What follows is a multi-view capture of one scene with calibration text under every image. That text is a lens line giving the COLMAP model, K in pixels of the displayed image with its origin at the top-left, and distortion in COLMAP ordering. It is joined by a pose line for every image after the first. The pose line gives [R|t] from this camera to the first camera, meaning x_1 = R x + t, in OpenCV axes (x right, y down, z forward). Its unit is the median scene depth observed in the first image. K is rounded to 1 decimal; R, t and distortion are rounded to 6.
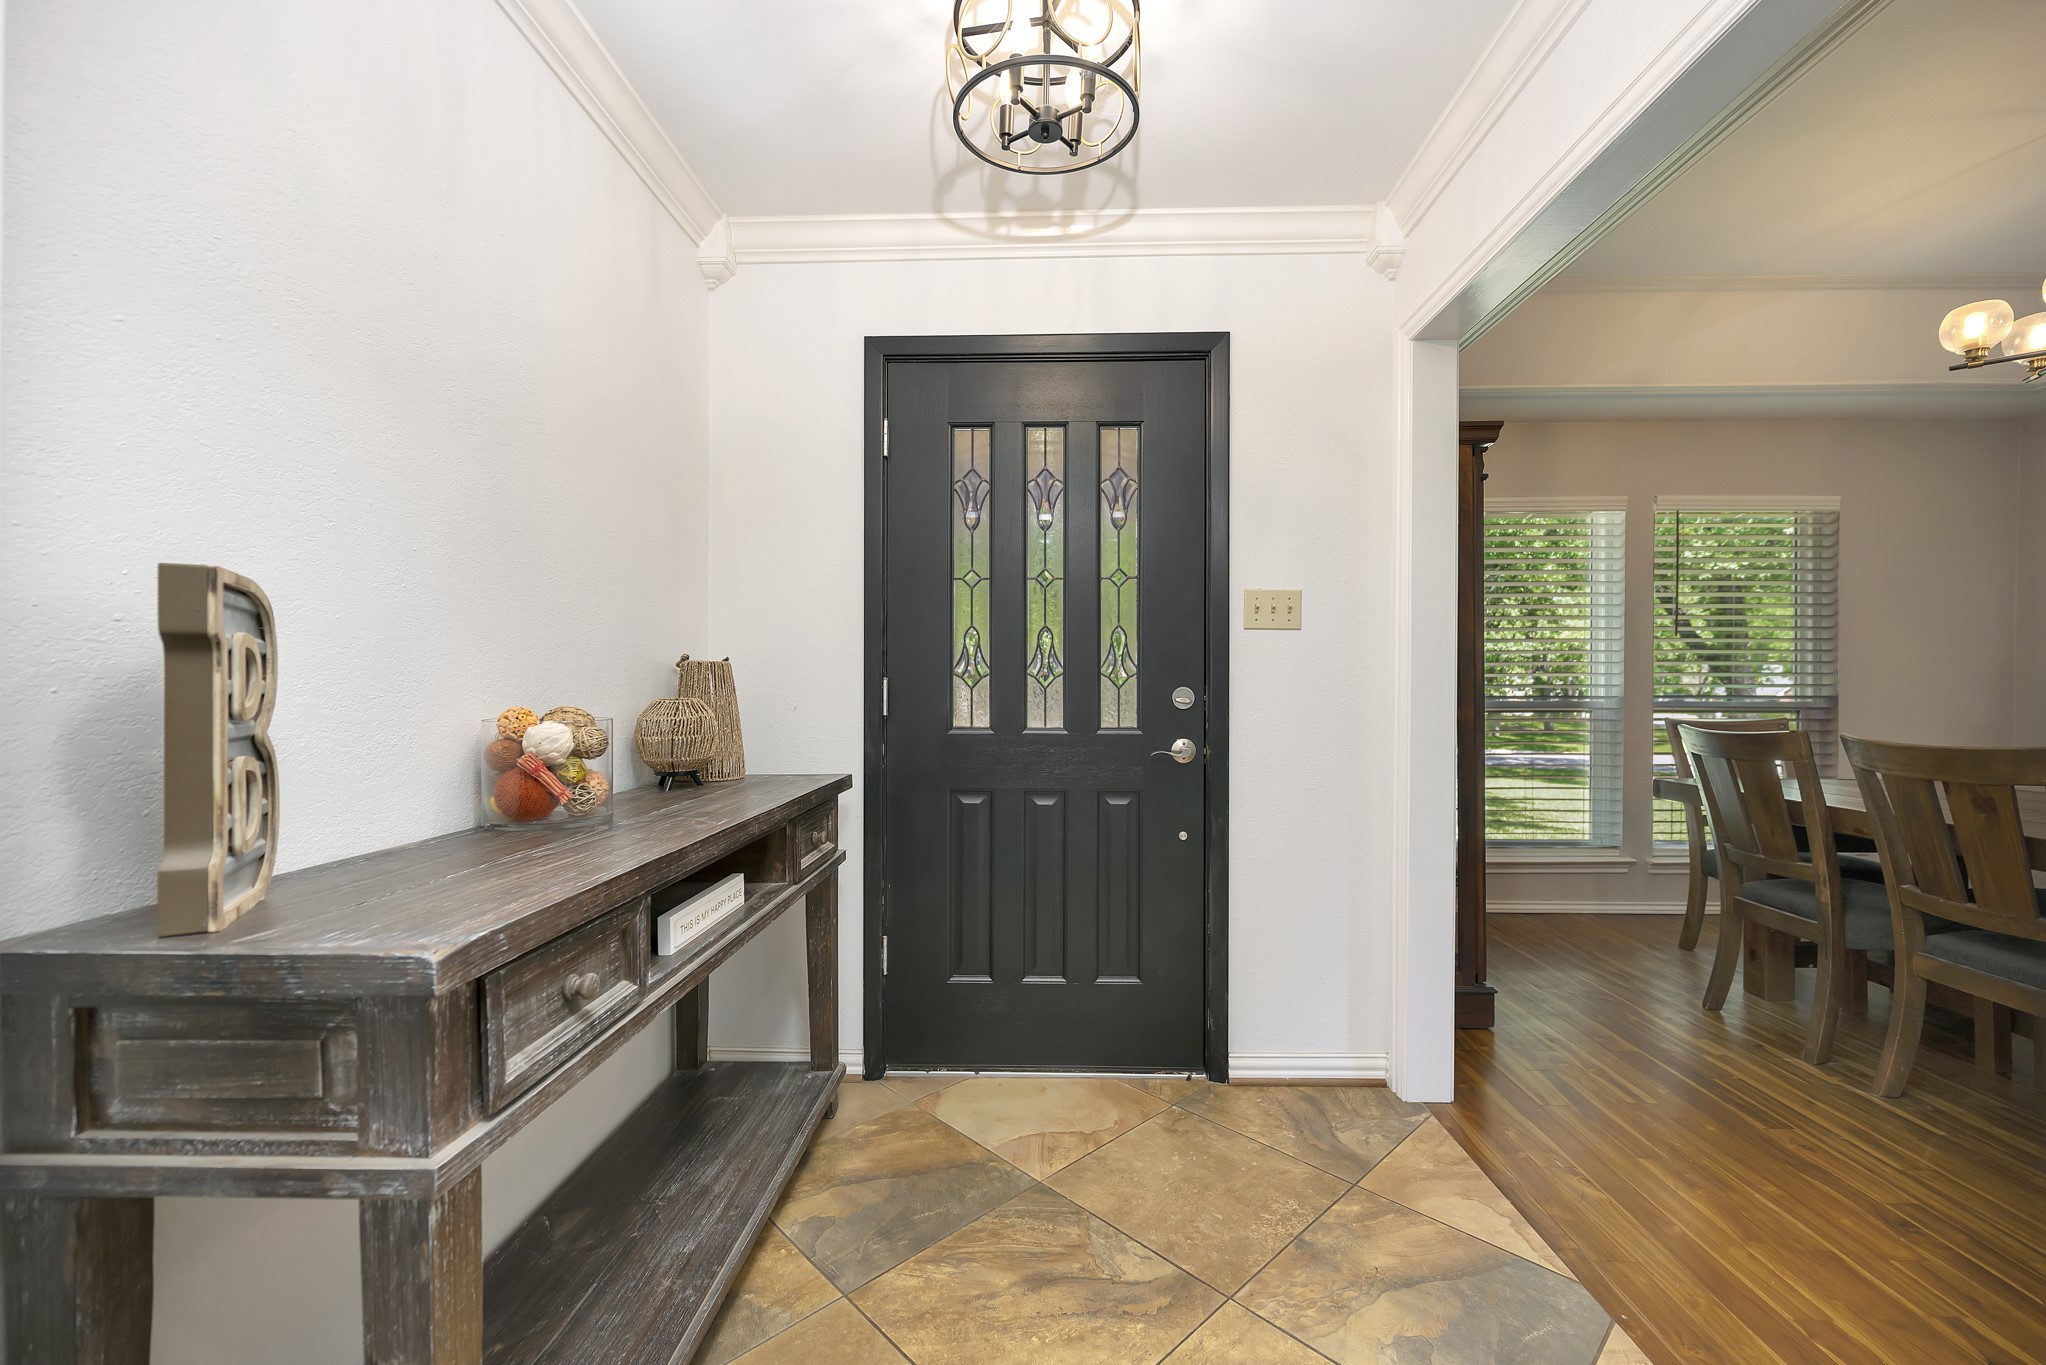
lens RADIAL K [[828.1, 0, 1026.6], [0, 828.1, 696.5], [0, 0, 1]] dist [0.001187, 0.000045]
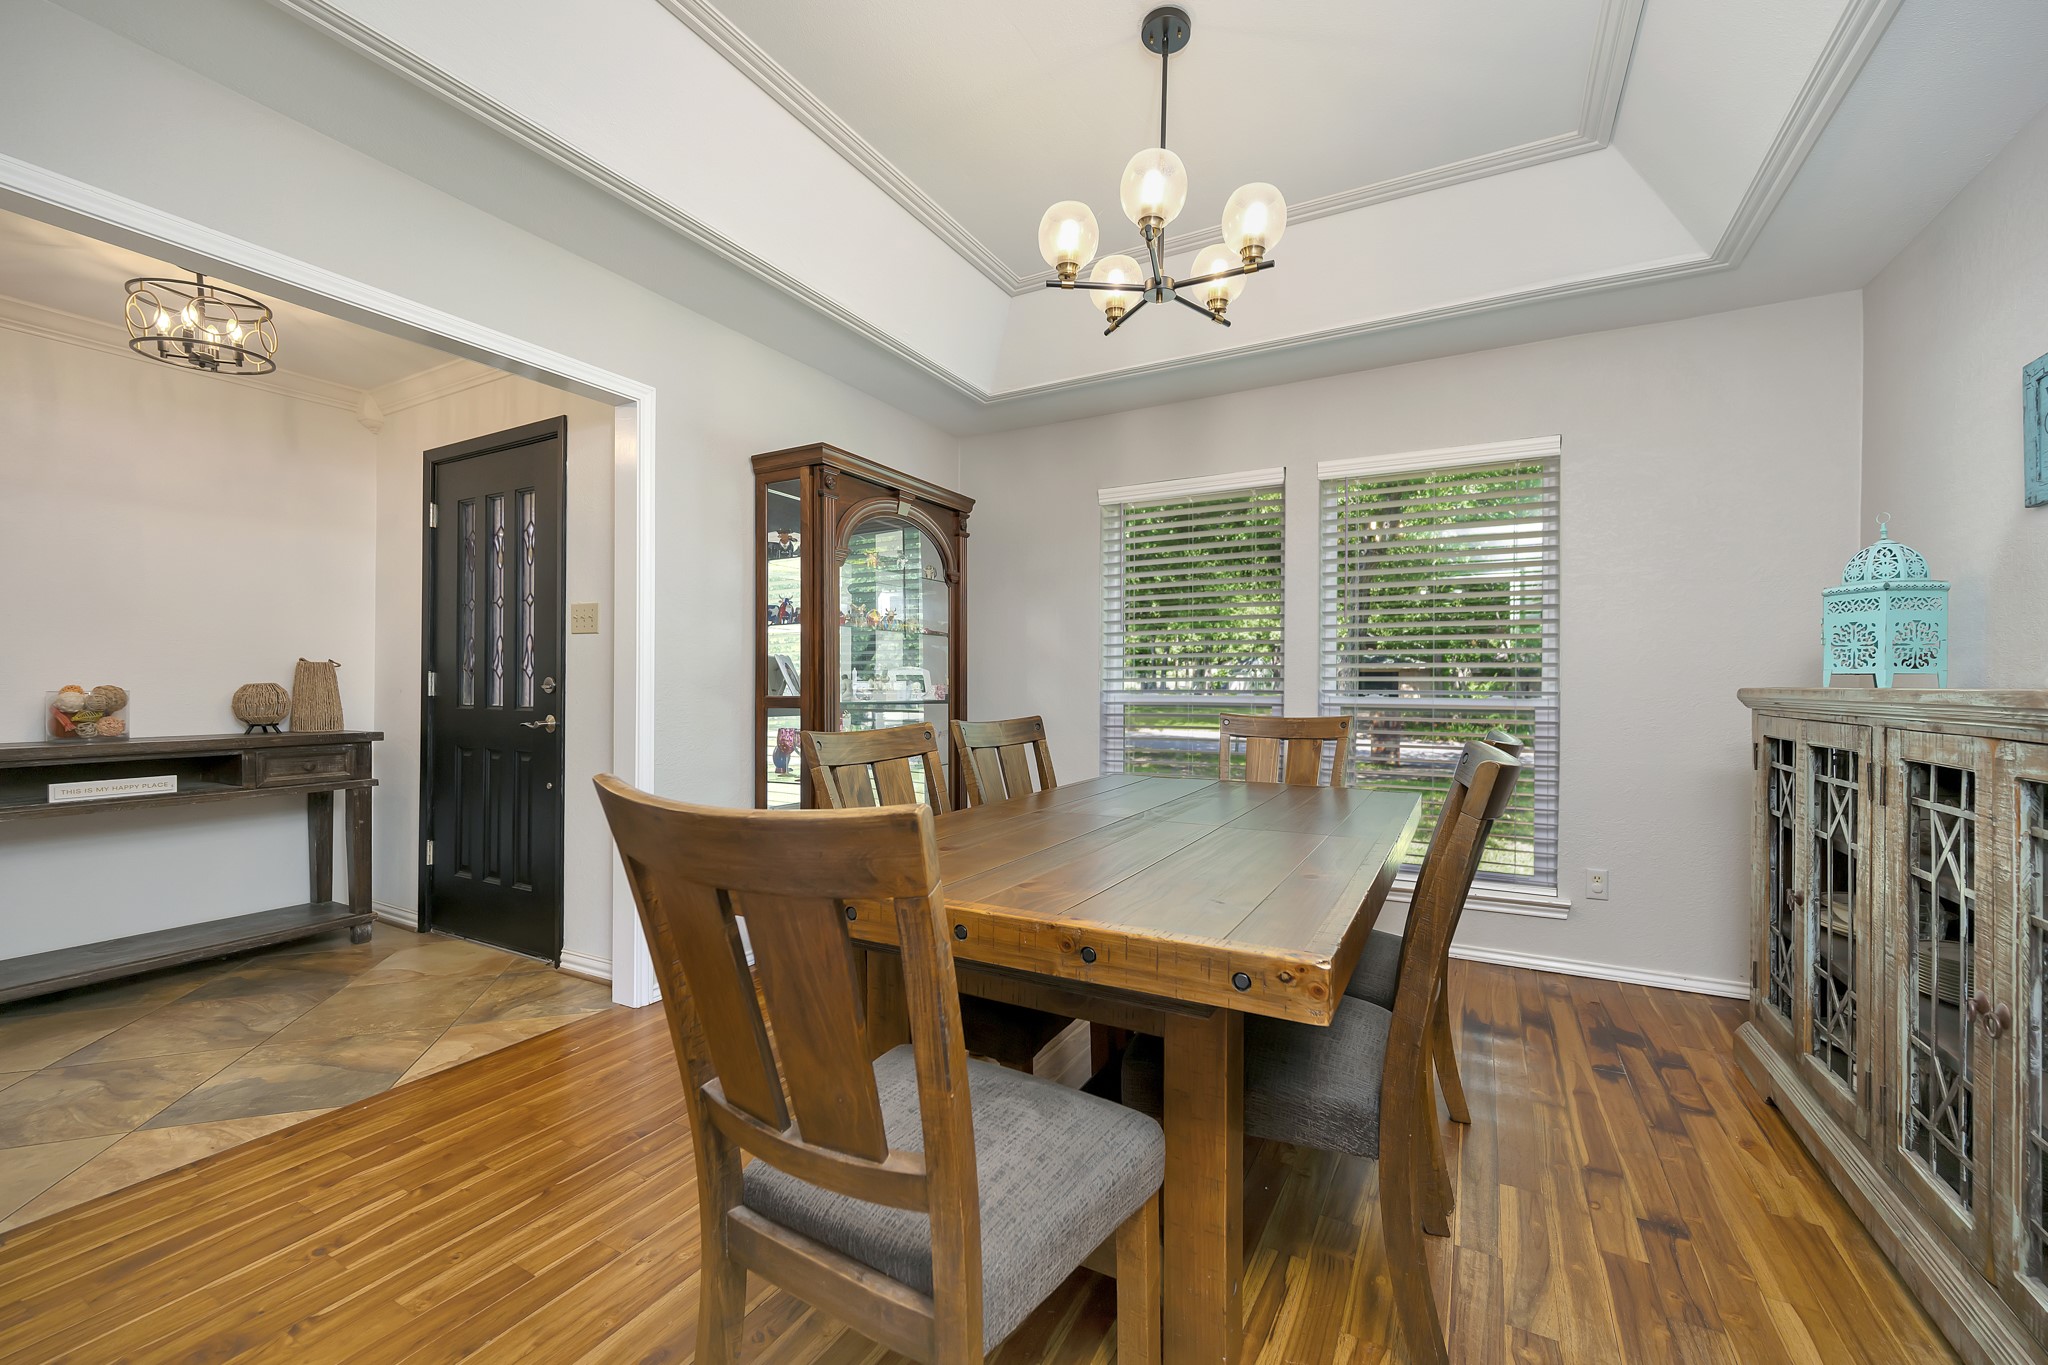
lens RADIAL K [[814.4, 0, 1024.0], [0, 814.4, 682.5], [0, 0, 1]] dist [-0.003041, -0.000373]
pose [[0.891821, 0.001832, -0.452385, 1.516573], [-0.006543, 0.999939, -0.008850, 0.004255], [0.452341, 0.010852, 0.891779, 0.155892]]
